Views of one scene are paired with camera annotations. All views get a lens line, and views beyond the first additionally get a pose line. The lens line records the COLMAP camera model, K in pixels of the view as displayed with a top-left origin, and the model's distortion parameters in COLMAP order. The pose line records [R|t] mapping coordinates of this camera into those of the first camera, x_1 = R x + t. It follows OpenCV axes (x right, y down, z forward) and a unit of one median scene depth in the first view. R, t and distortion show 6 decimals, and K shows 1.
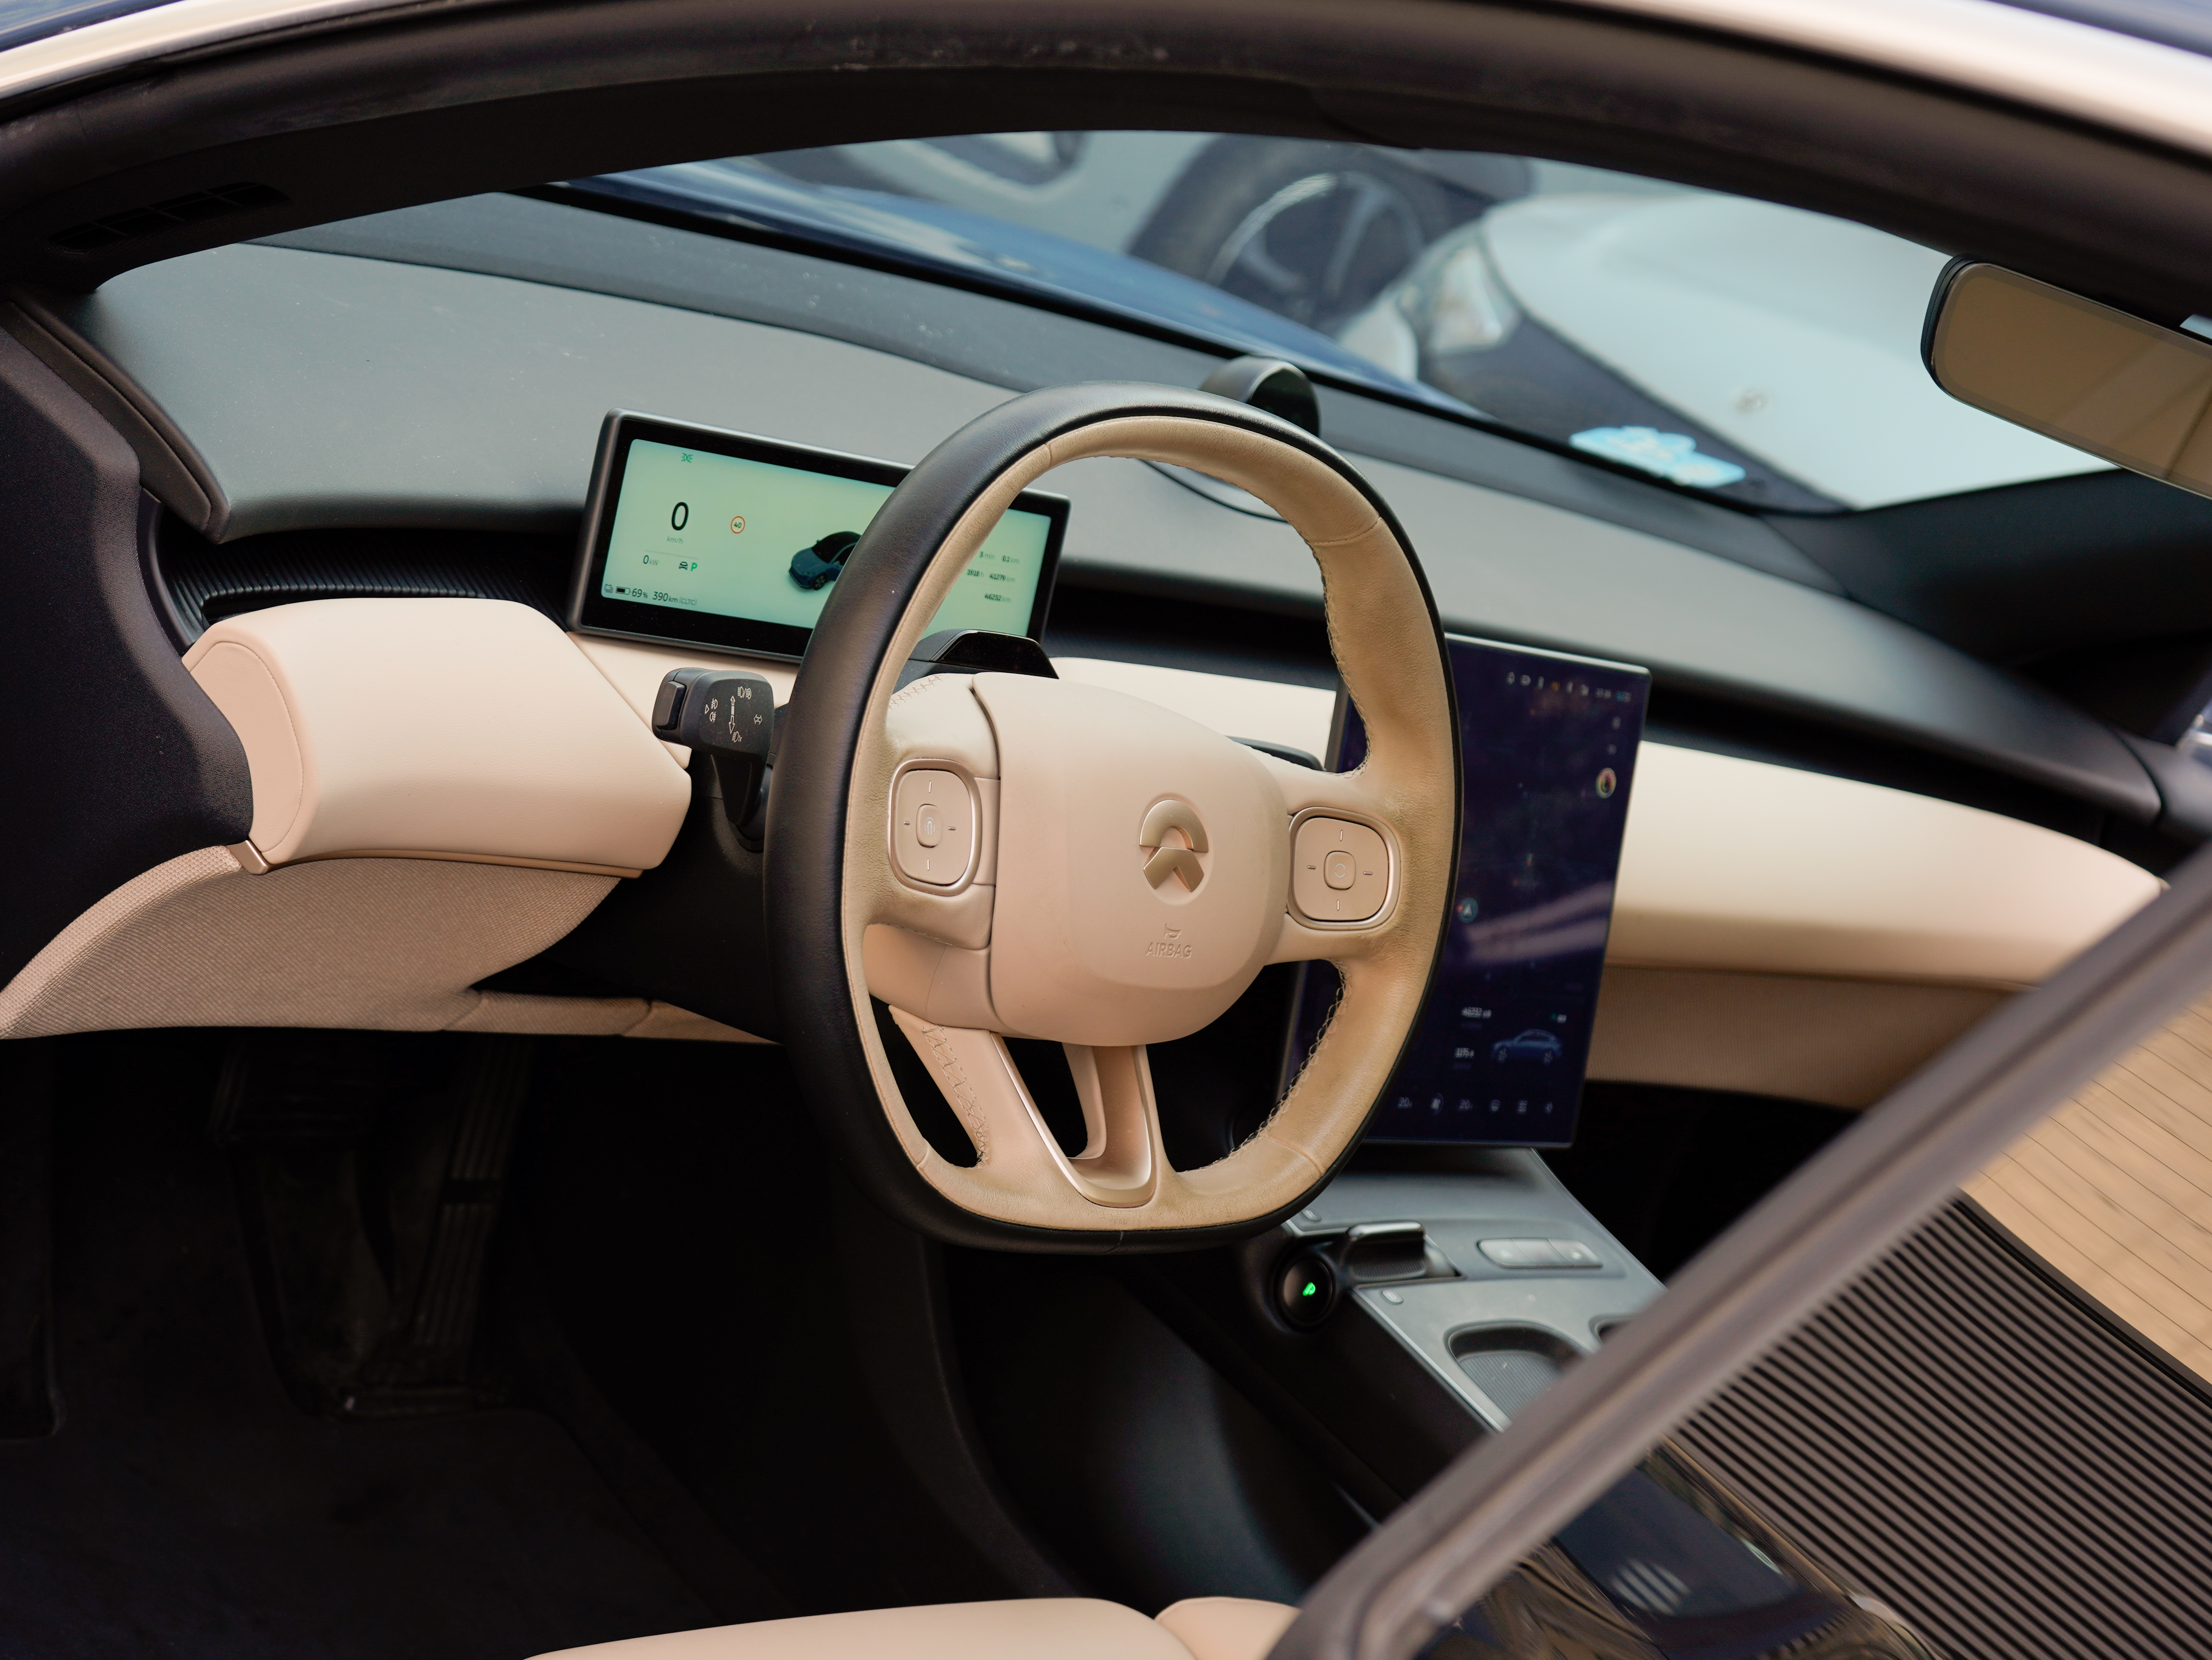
lens RADIAL K [[3725.4, 0, 1095.7], [0, 3725.4, 827.5], [0, 0, 1]] dist [-0.039141, 0.000000]
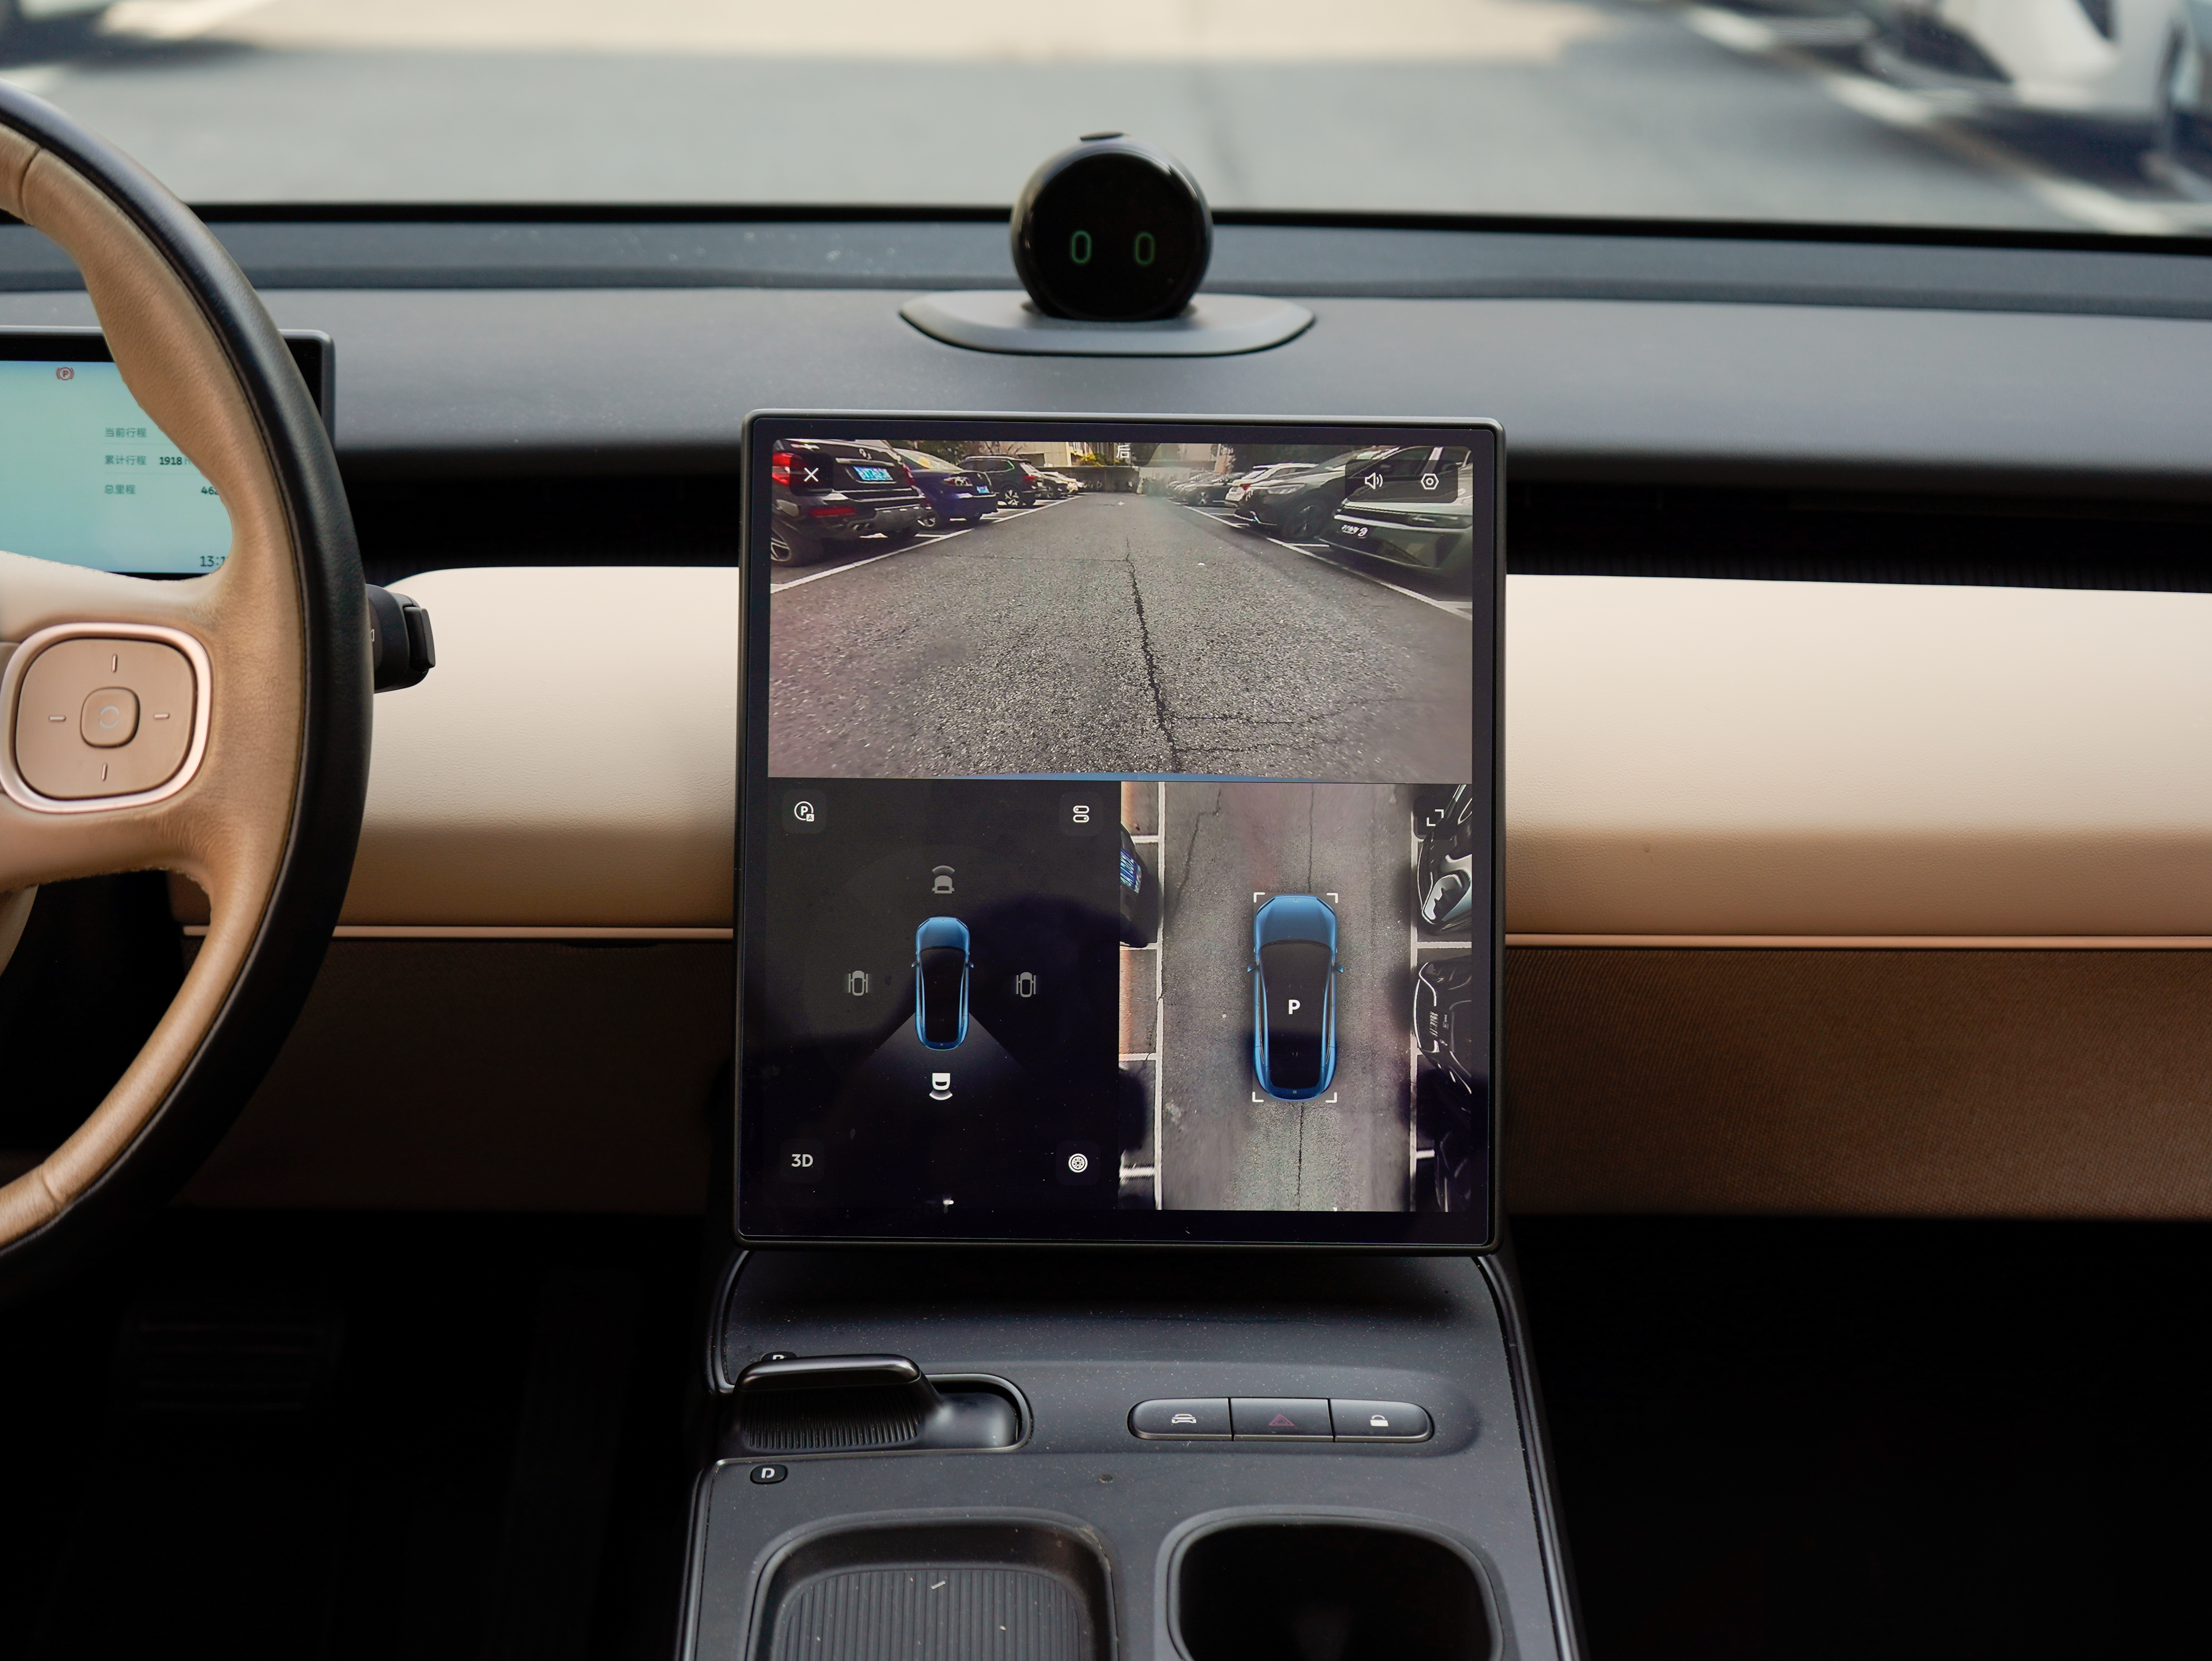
lens RADIAL K [[3710.4, 0, 1104.7], [0, 3710.4, 813.9], [0, 0, 1]] dist [-0.004676, 0.000000]
pose [[0.721810, -0.193843, -0.664391, 0.540892], [0.067911, 0.975180, -0.210739, 0.154801], [0.688752, 0.106994, 0.717059, 0.613410]]
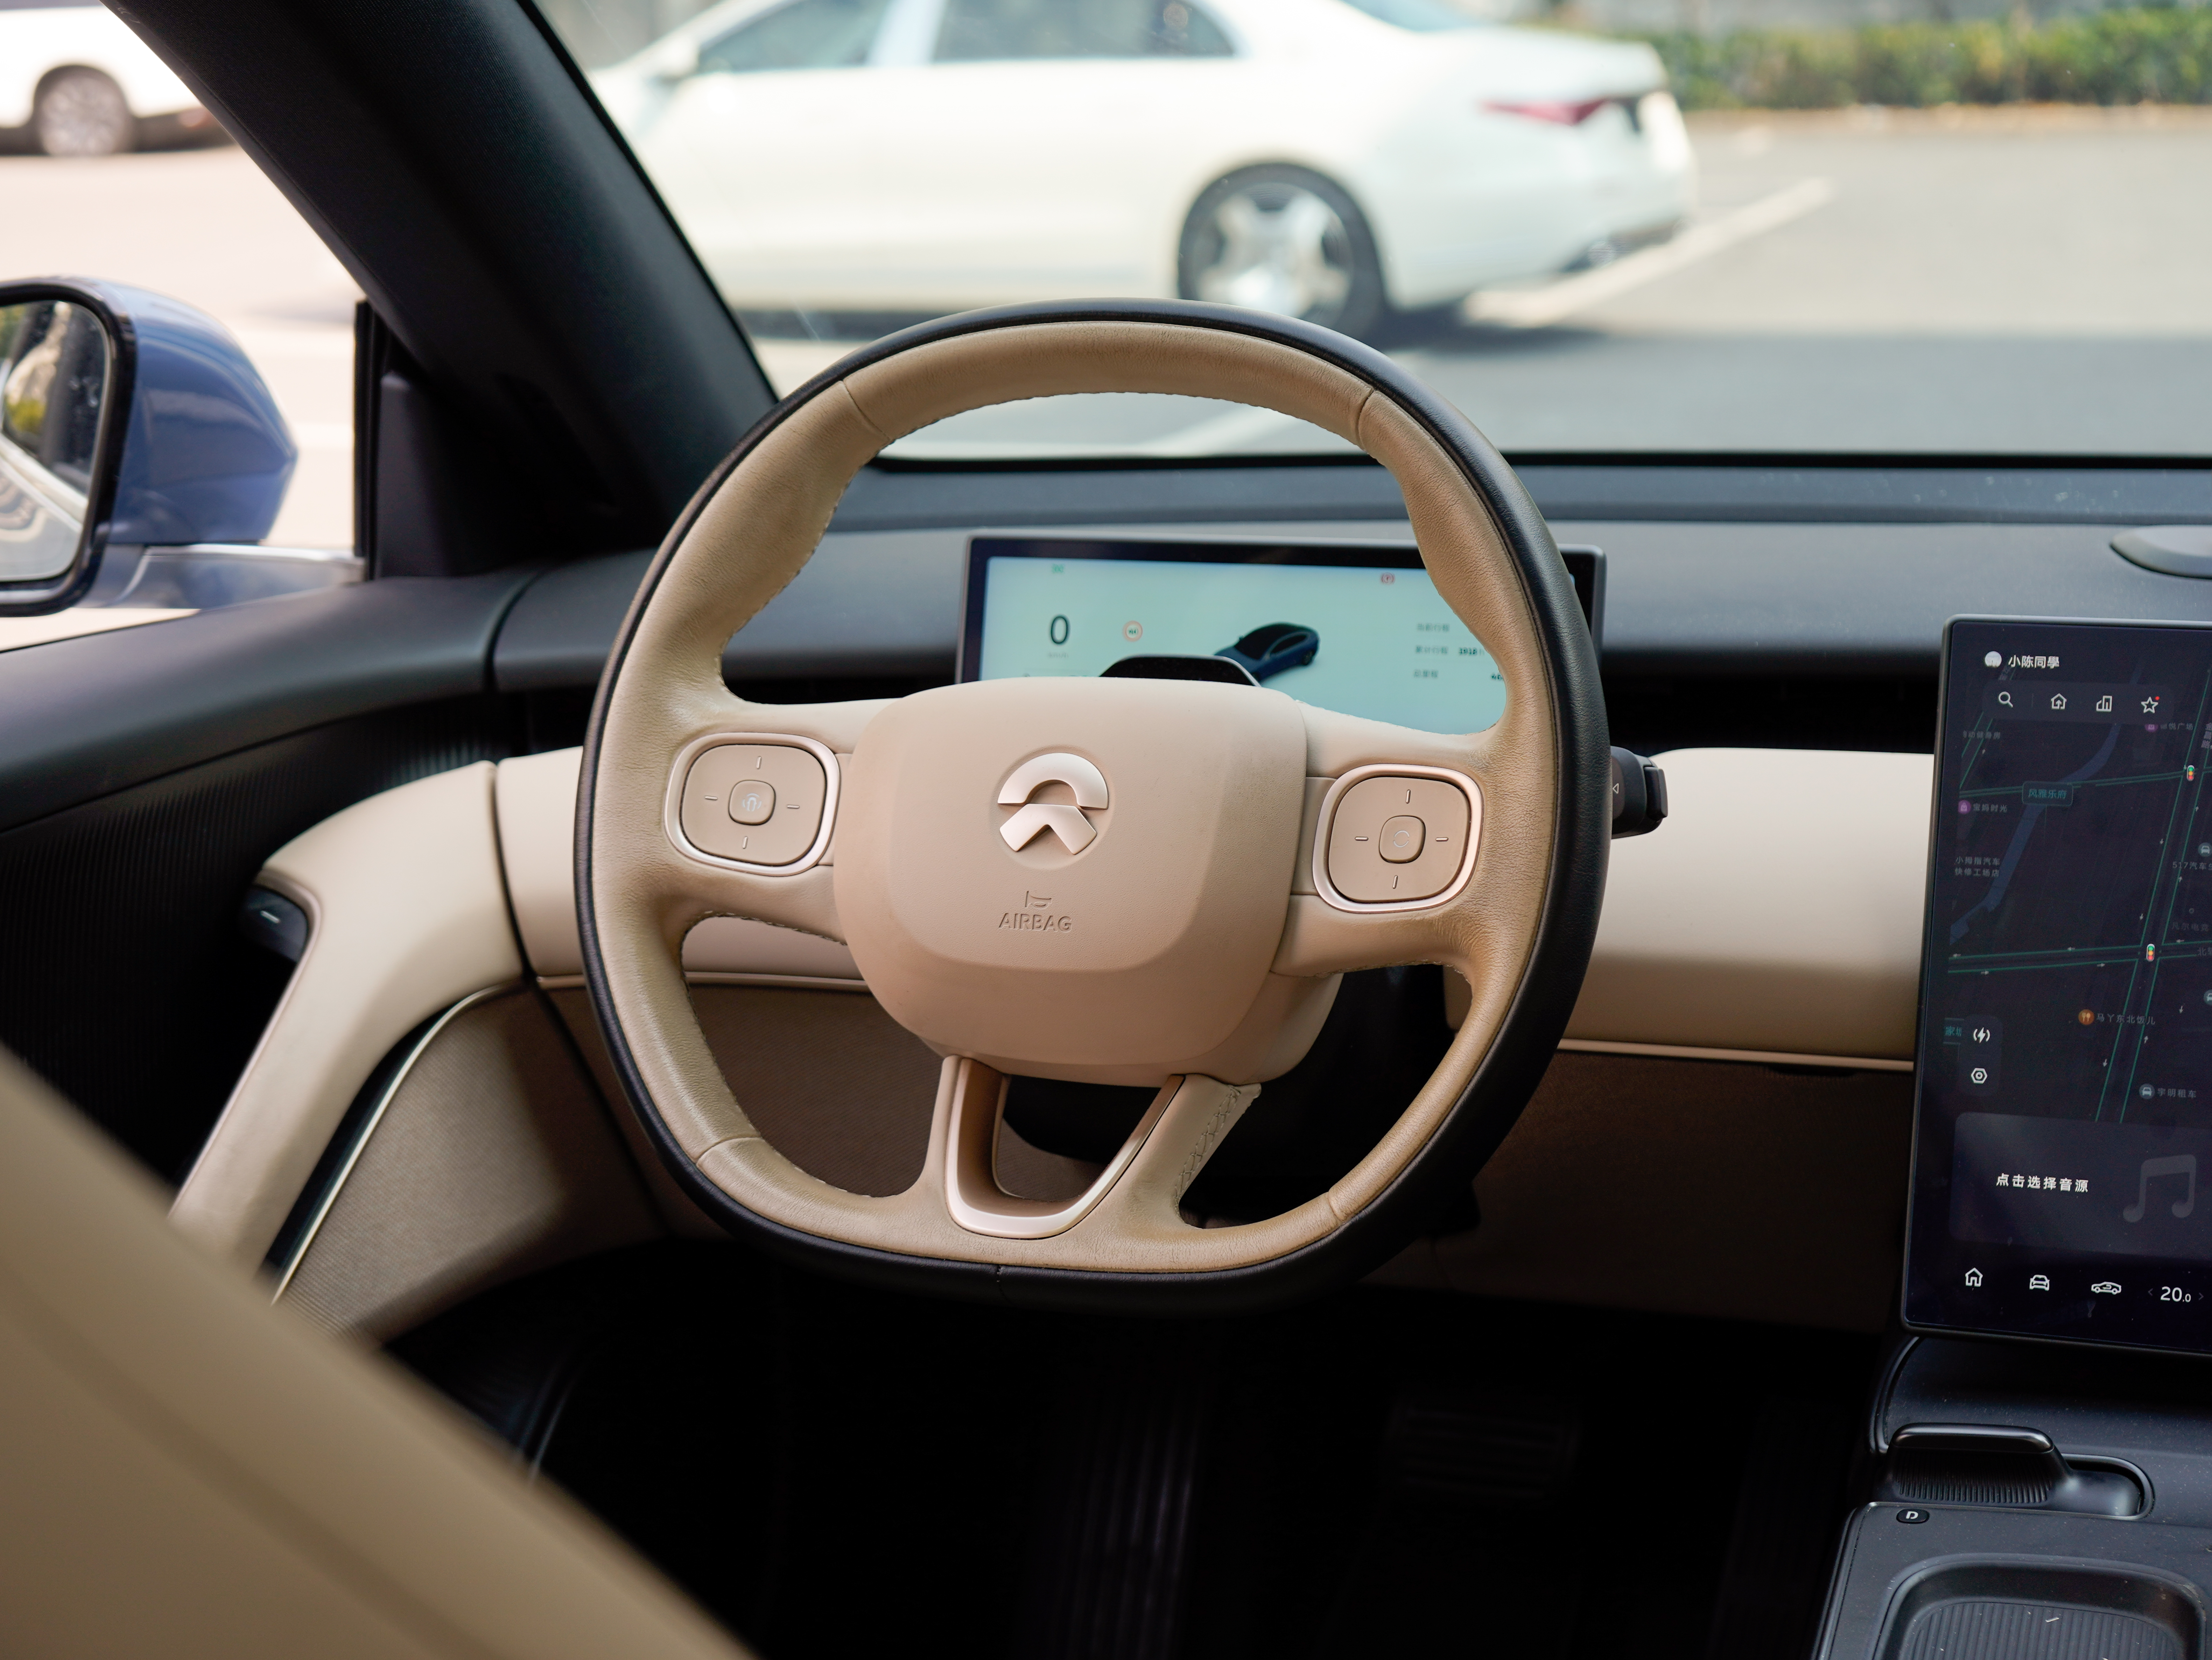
lens RADIAL K [[3709.7, 0, 1112.4], [0, 3709.7, 807.6], [0, 0, 1]] dist [-0.004676, 0.000000]
pose [[0.463813, -0.222560, -0.857522, 0.641161], [-0.068970, 0.955923, -0.285403, 0.211134], [0.883245, 0.191517, 0.428019, 0.560109]]
